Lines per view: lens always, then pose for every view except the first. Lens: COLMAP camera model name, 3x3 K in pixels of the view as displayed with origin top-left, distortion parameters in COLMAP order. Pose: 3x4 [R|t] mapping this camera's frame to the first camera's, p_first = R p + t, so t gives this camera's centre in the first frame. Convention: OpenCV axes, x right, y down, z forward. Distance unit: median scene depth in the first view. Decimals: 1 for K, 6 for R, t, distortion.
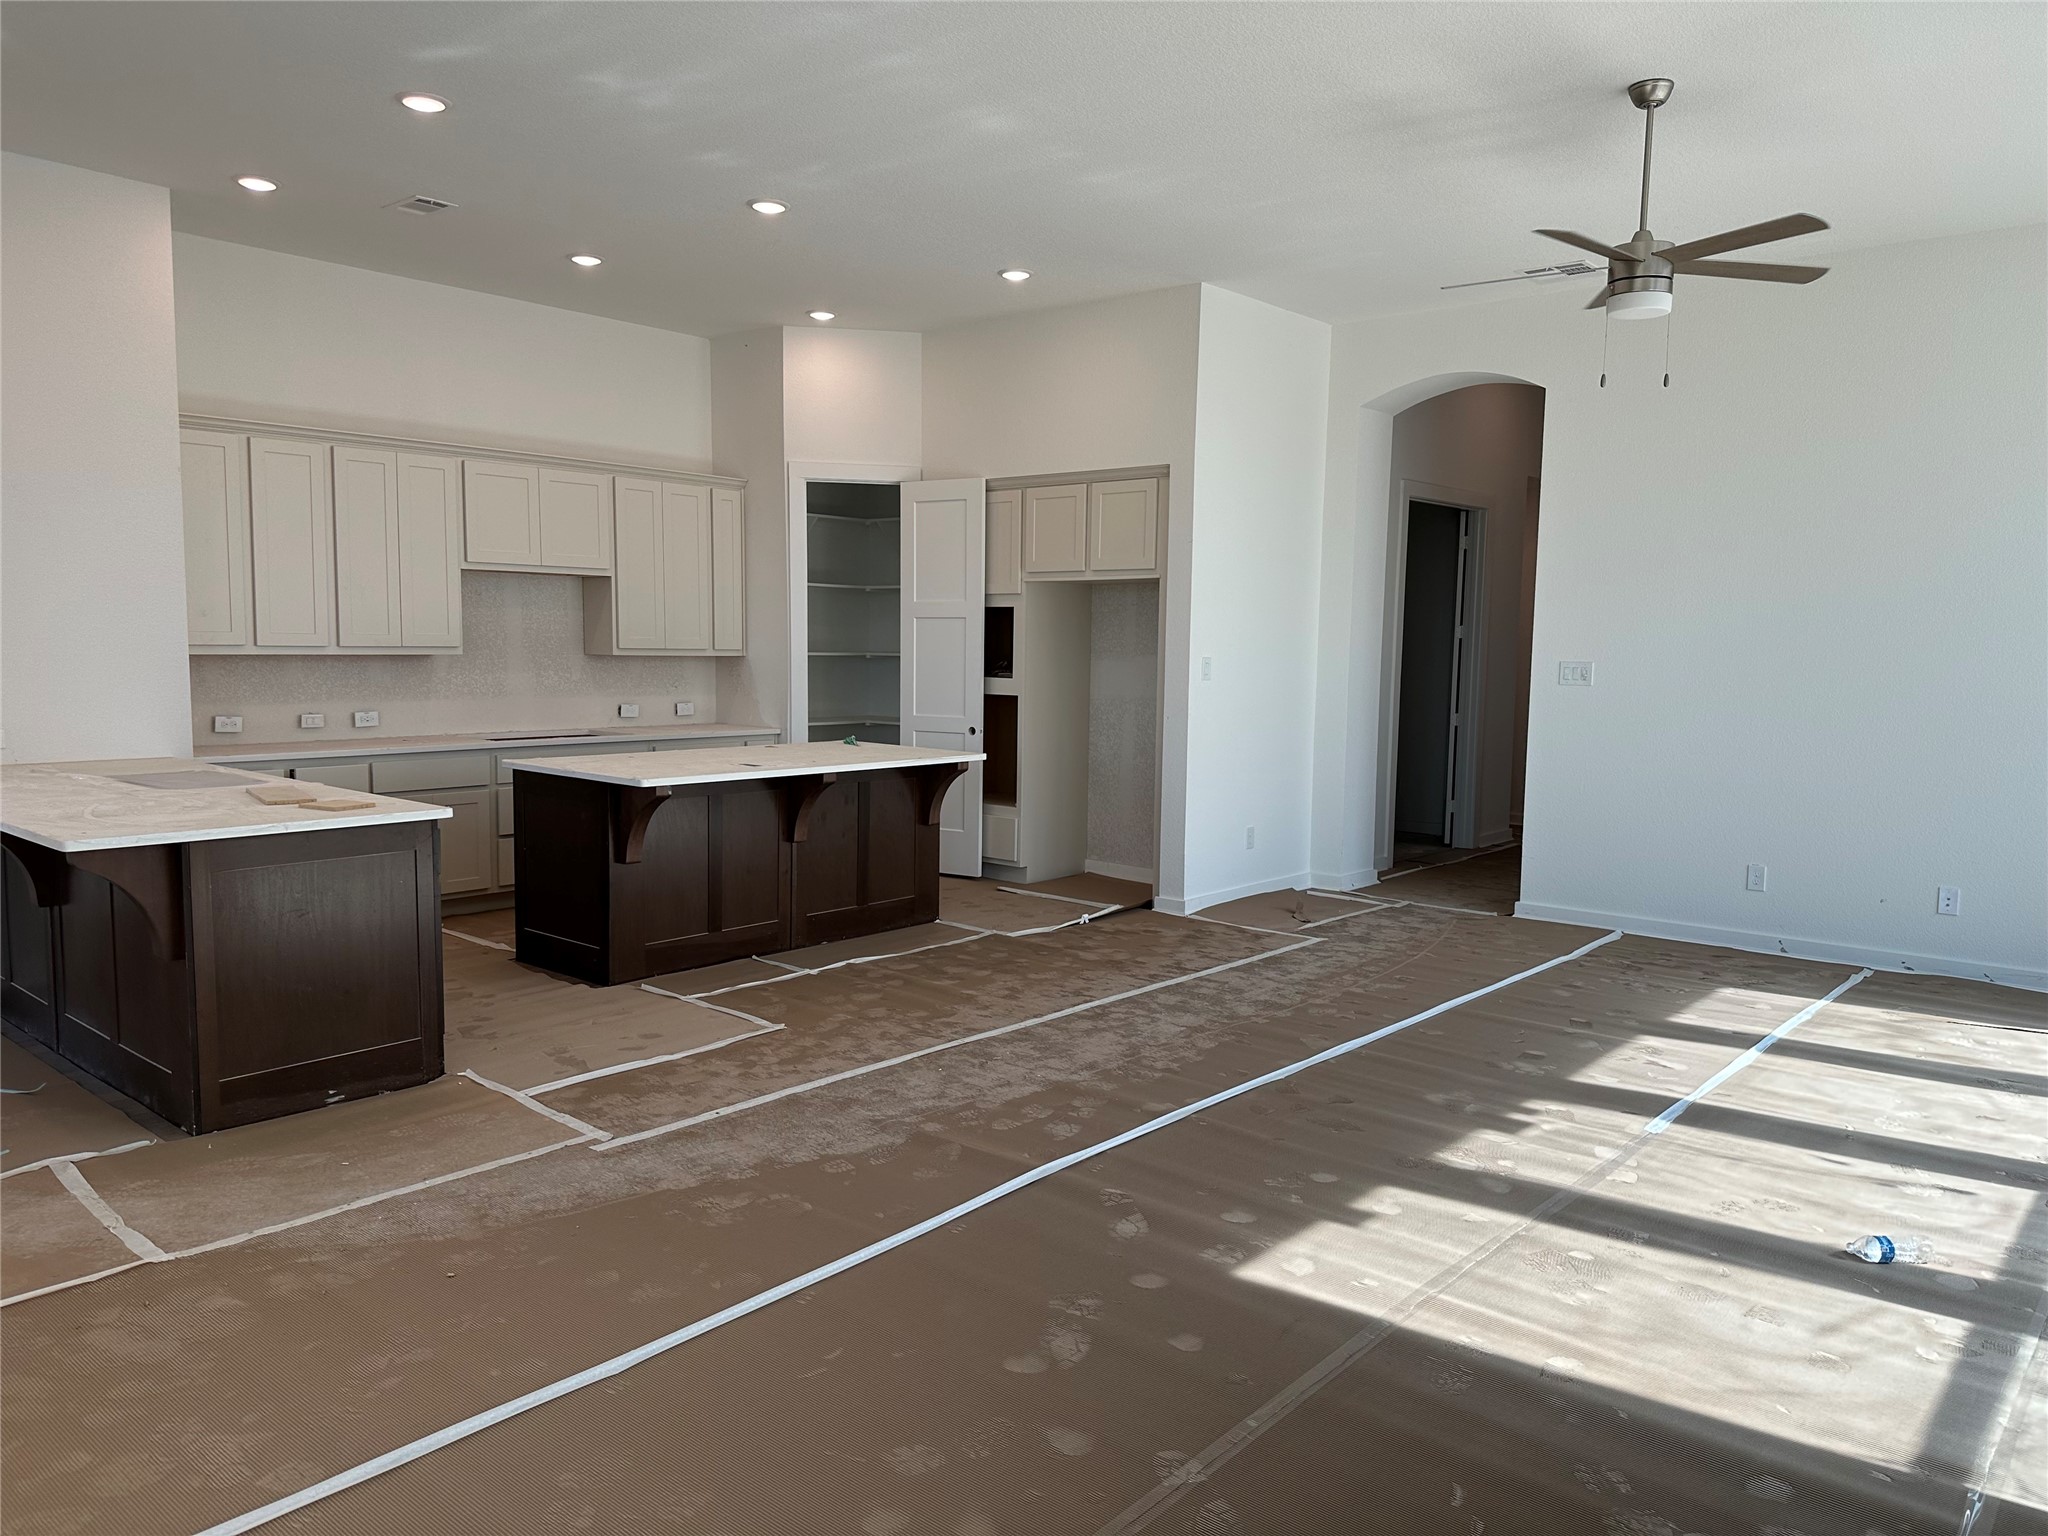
lens RADIAL K [[1421.8, 0, 1023.9], [0, 1421.8, 770.5], [0, 0, 1]] dist [0.002559, -0.007145]
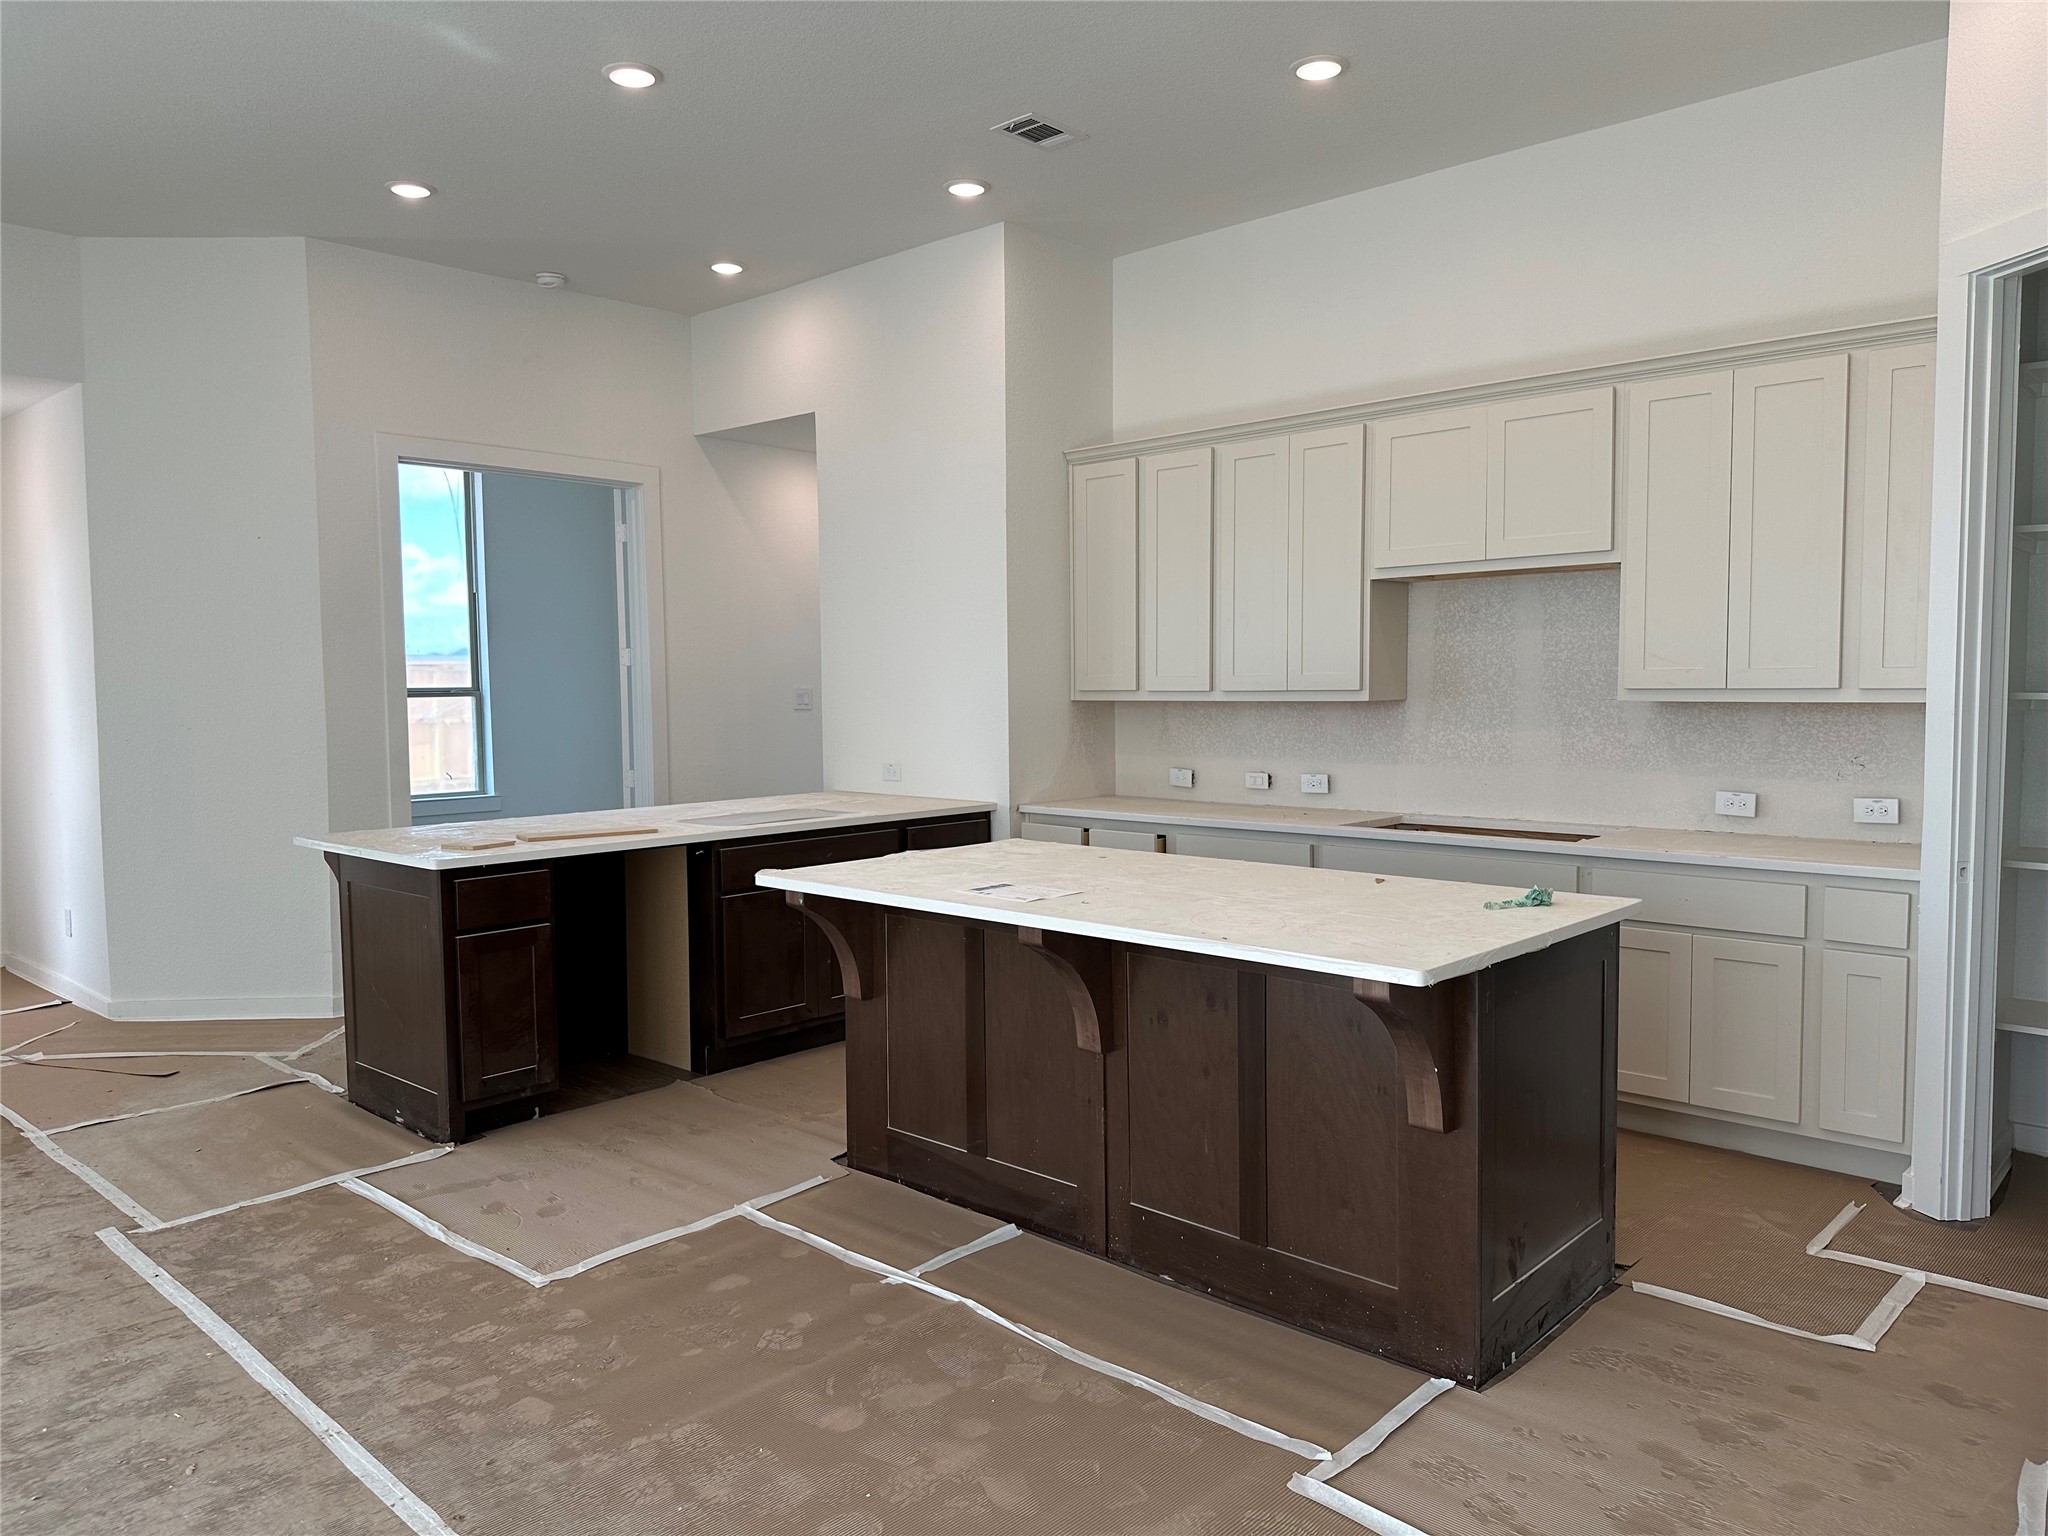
lens RADIAL K [[1421.8, 0, 1022.9], [0, 1421.8, 772.6], [0, 0, 1]] dist [0.002559, -0.007145]
pose [[-0.030778, 0.048931, -0.998328, 0.338416], [-0.082386, 0.995278, 0.051322, -0.073455], [0.996125, 0.083827, -0.026602, 0.915786]]
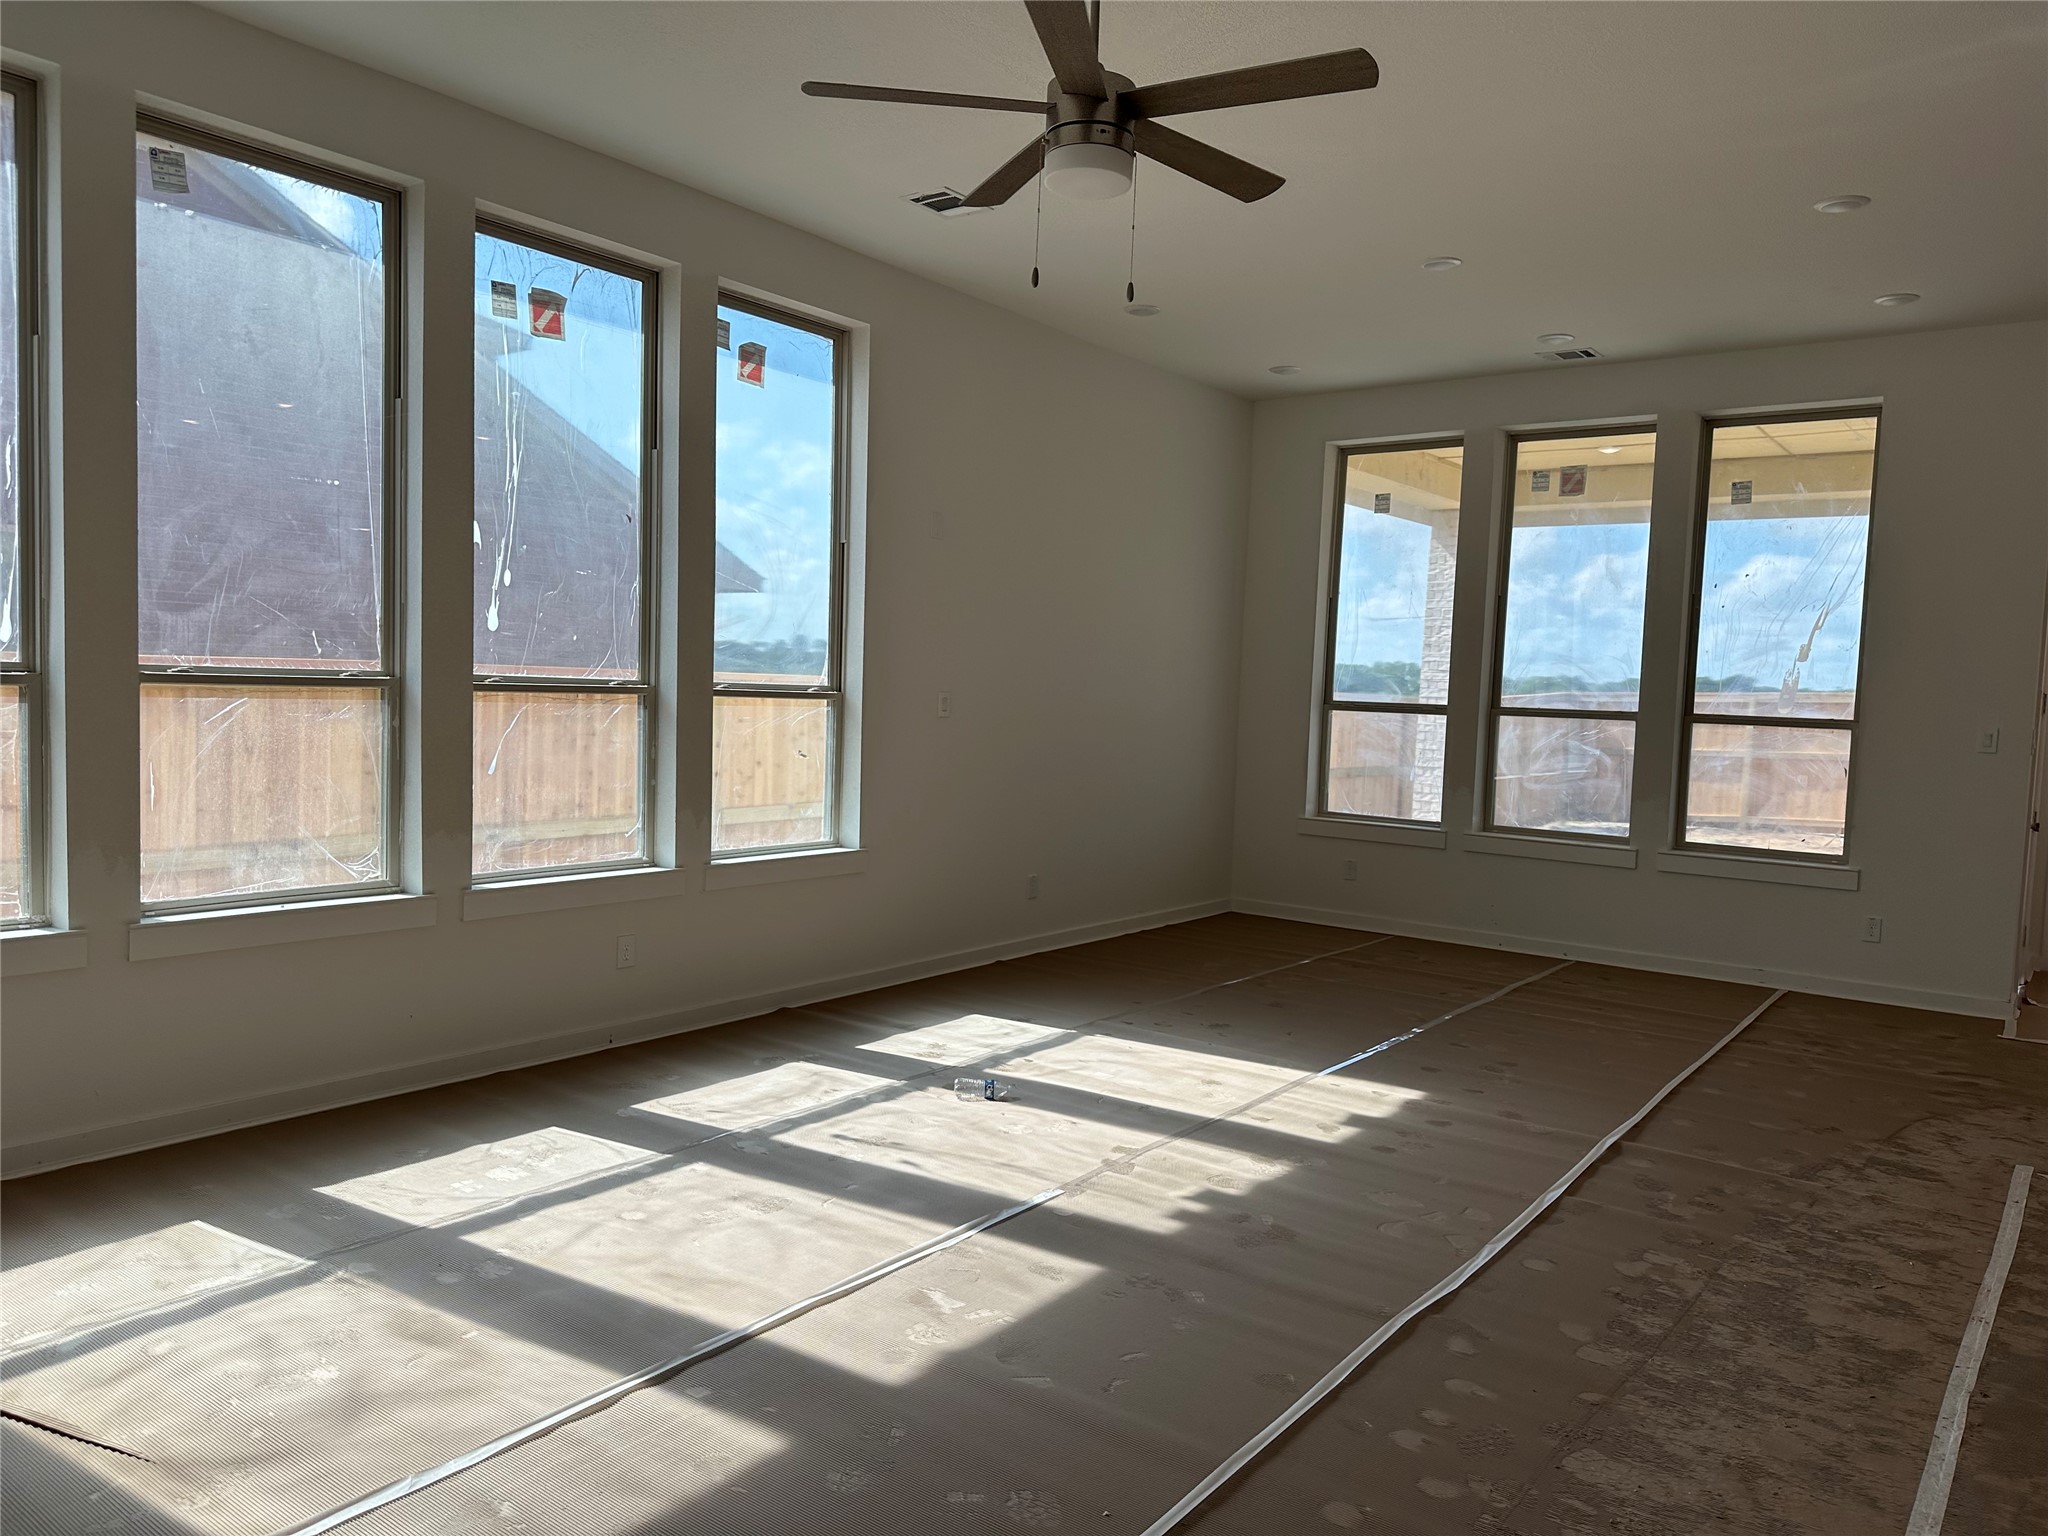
lens RADIAL K [[1421.8, 0, 1022.1], [0, 1421.8, 770.8], [0, 0, 1]] dist [0.002559, -0.007145]
pose [[-0.996163, -0.042885, -0.076289, 0.337115], [-0.054459, 0.986134, 0.156760, -0.100293], [0.068509, 0.160313, -0.984686, 1.146619]]
